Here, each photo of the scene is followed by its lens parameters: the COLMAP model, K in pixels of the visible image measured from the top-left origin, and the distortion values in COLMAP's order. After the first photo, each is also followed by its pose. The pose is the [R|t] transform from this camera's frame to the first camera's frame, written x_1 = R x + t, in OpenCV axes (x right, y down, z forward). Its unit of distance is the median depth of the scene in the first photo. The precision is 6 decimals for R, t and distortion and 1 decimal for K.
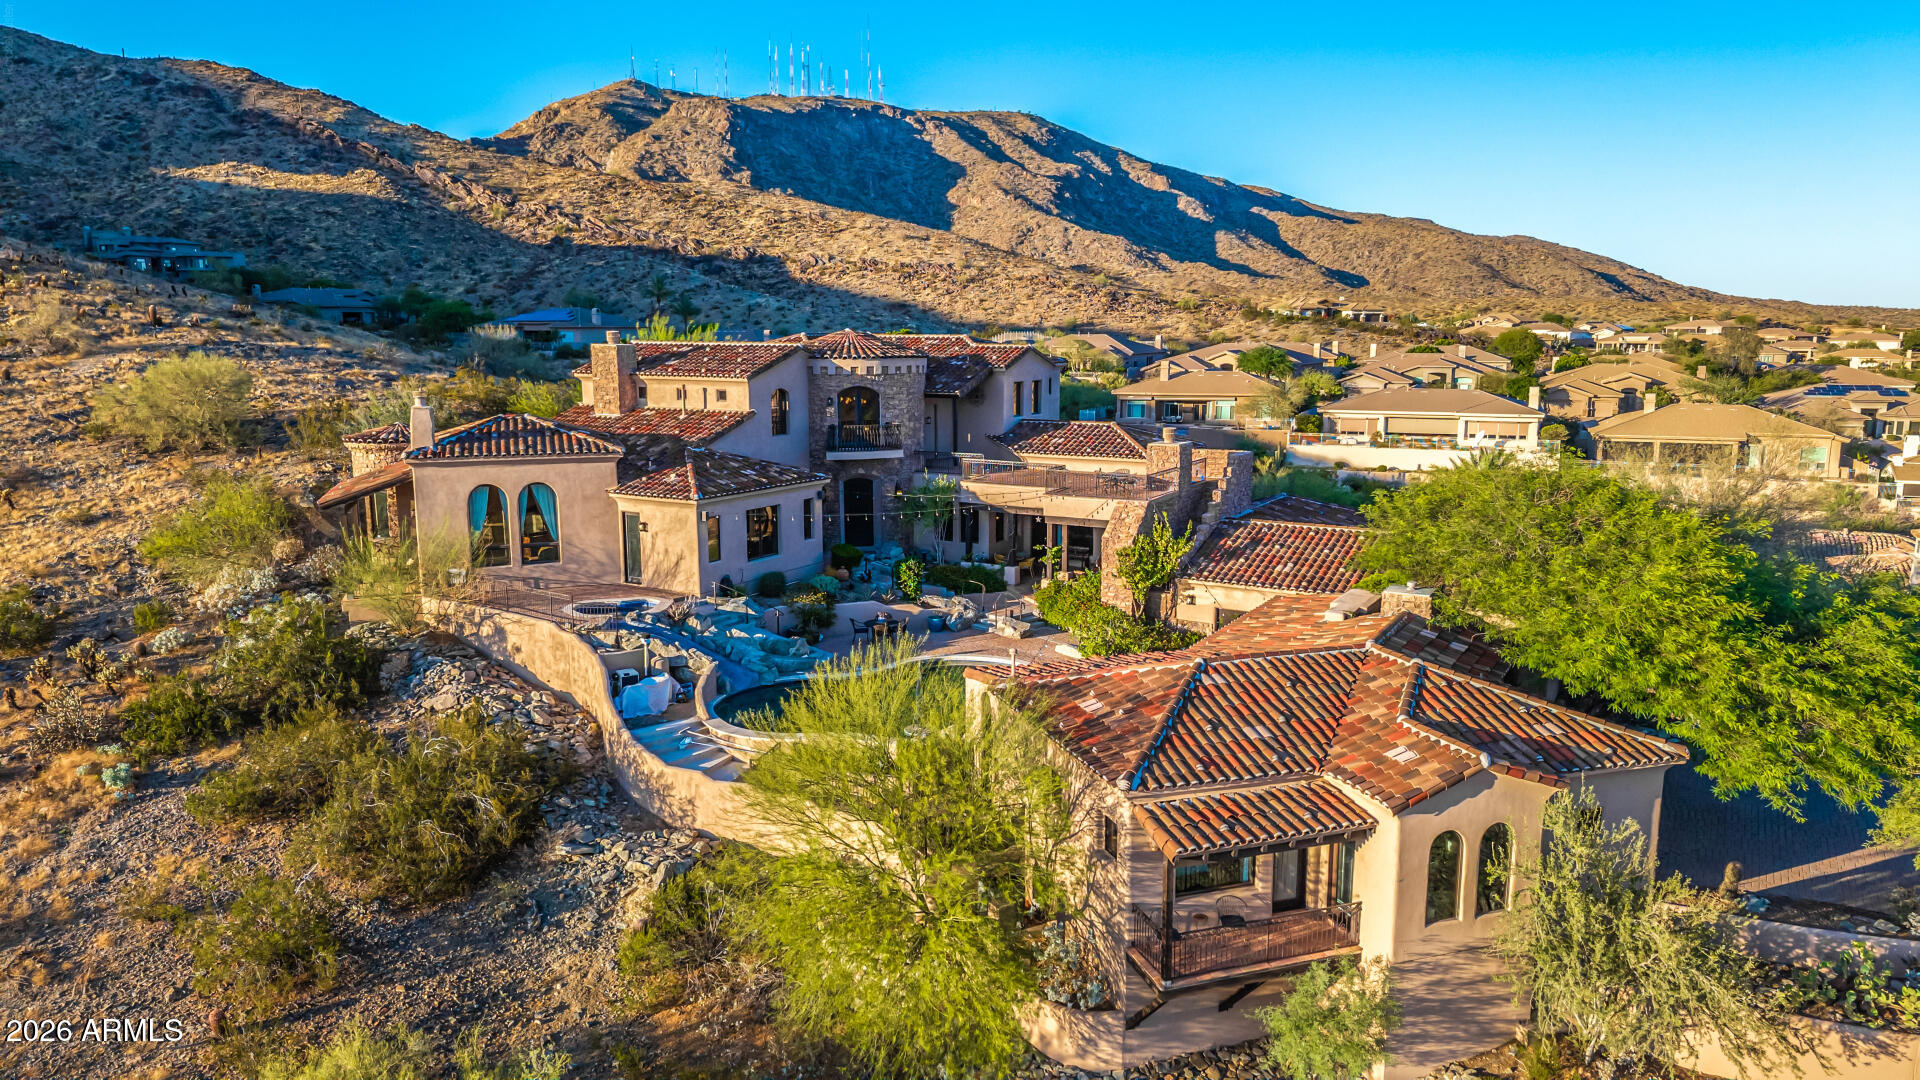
lens RADIAL K [[1289.2, 0, 954.9], [0, 1289.2, 544.8], [0, 0, 1]] dist [0.013127, -0.006747]
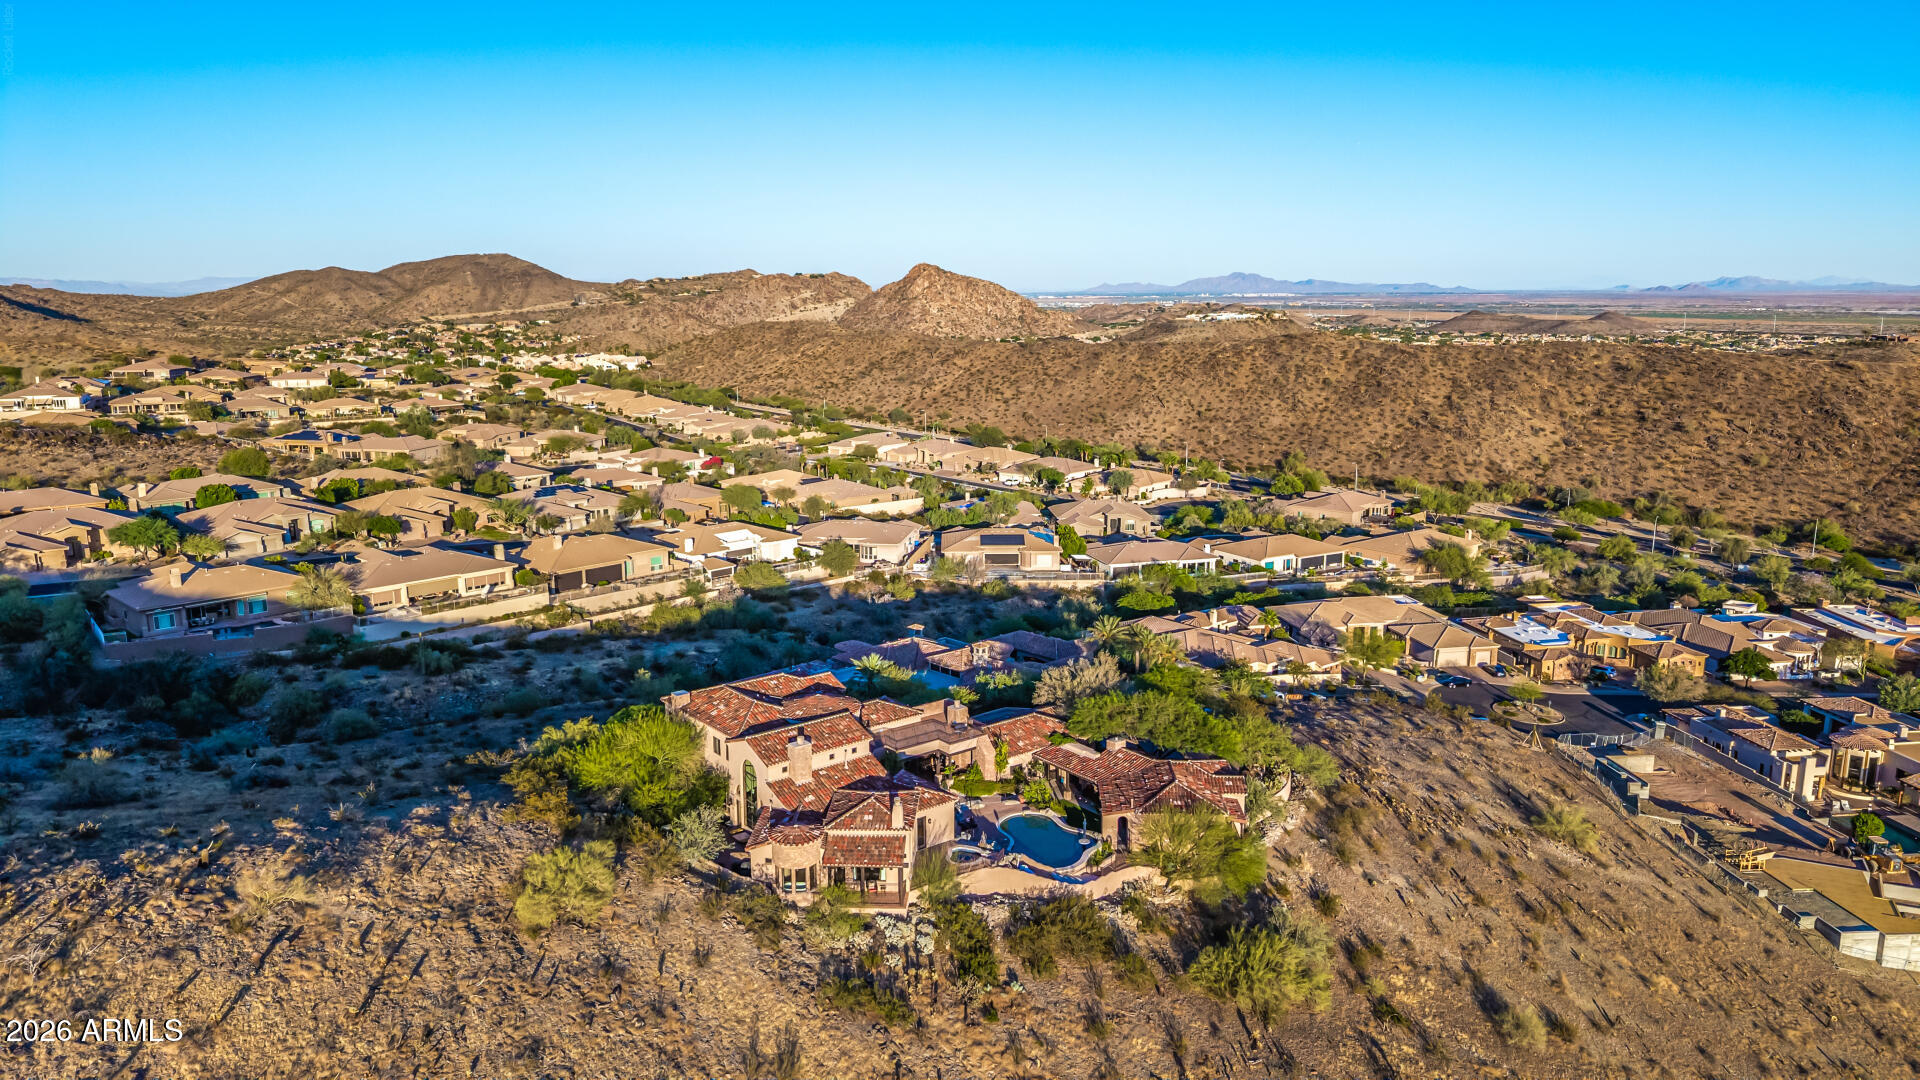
lens RADIAL K [[1297.7, 0, 960.0], [0, 1297.7, 540.0], [0, 0, 1]] dist [0.036797, -0.039704]
pose [[0.354599, -0.180232, 0.917483, -1.840338], [0.159249, 0.978551, 0.130680, -0.648338], [-0.921357, 0.099769, 0.375695, 0.062736]]
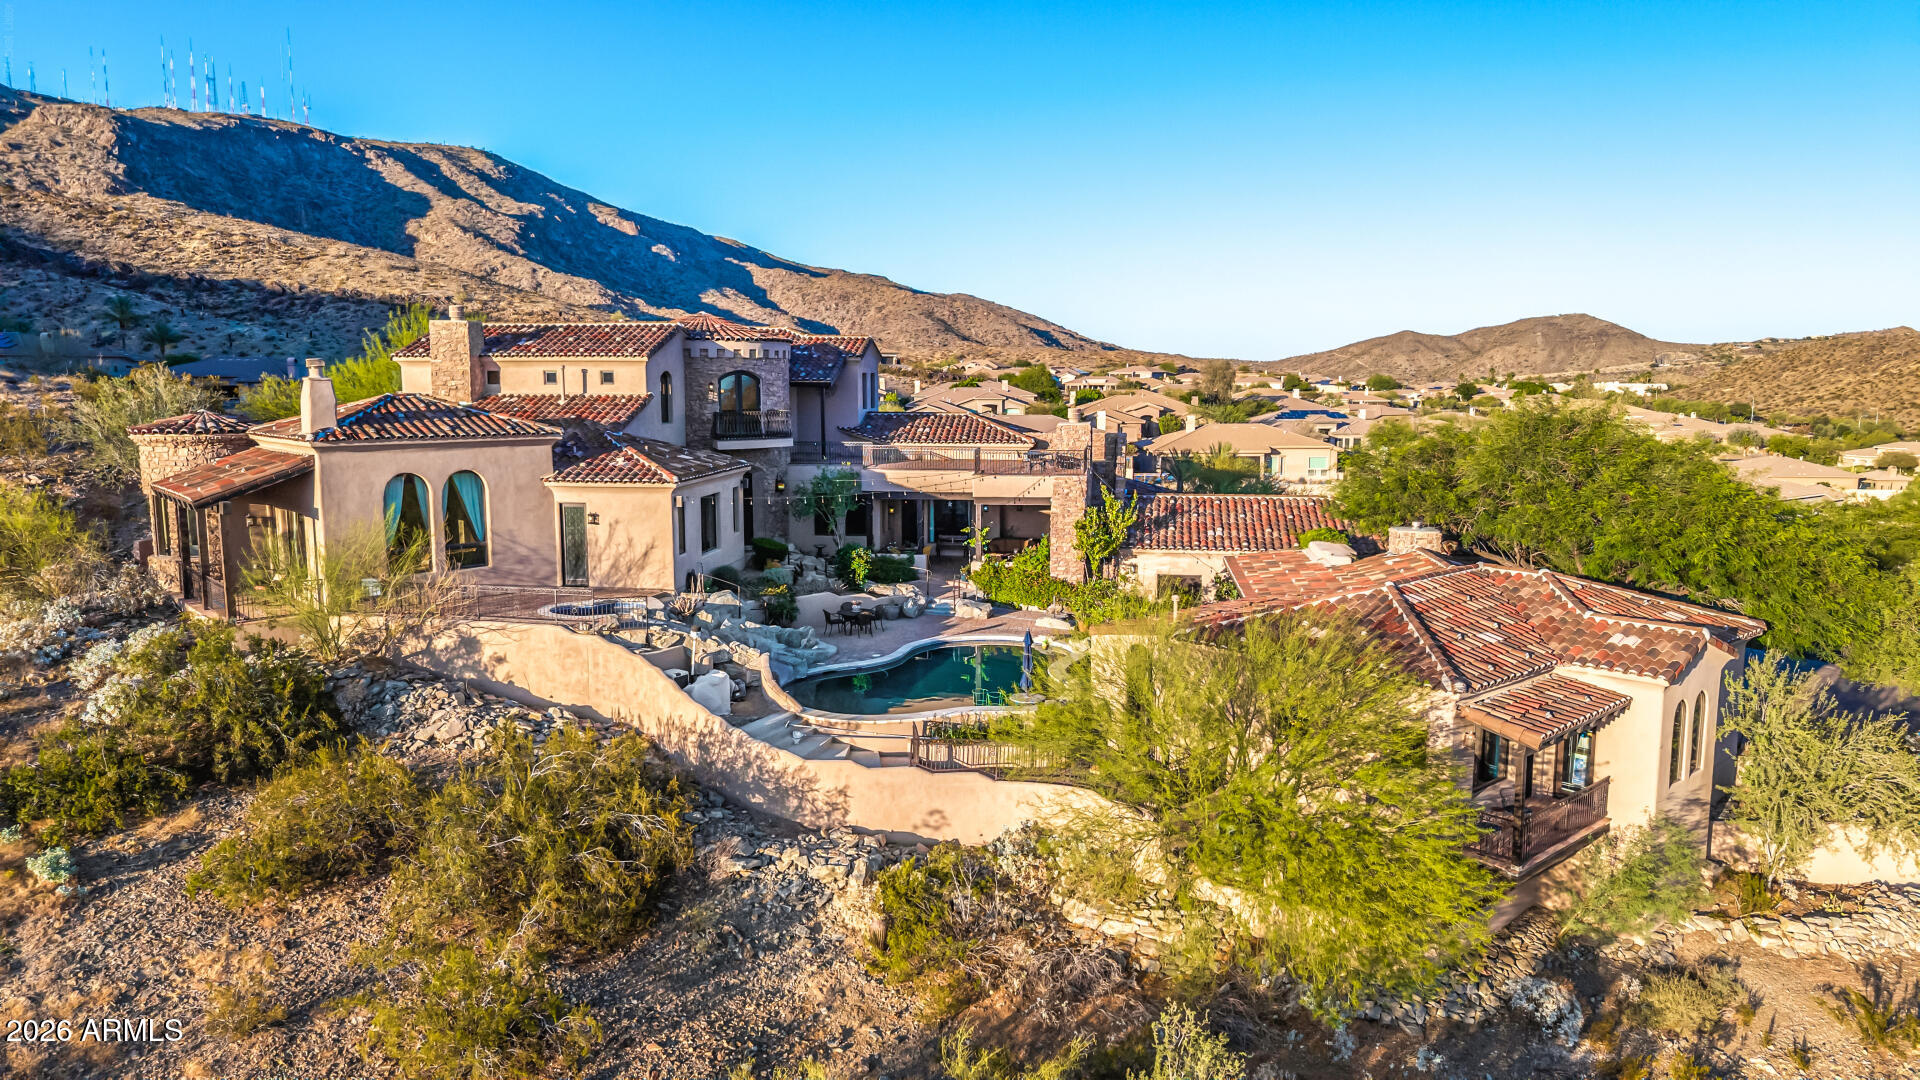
lens RADIAL K [[1289.2, 0, 954.9], [0, 1289.2, 544.8], [0, 0, 1]] dist [0.013127, -0.006747]
pose [[0.919211, -0.050065, 0.390570, -0.303971], [0.064444, 0.997638, -0.023789, 0.033785], [-0.388457, 0.047037, 0.920266, 0.092839]]
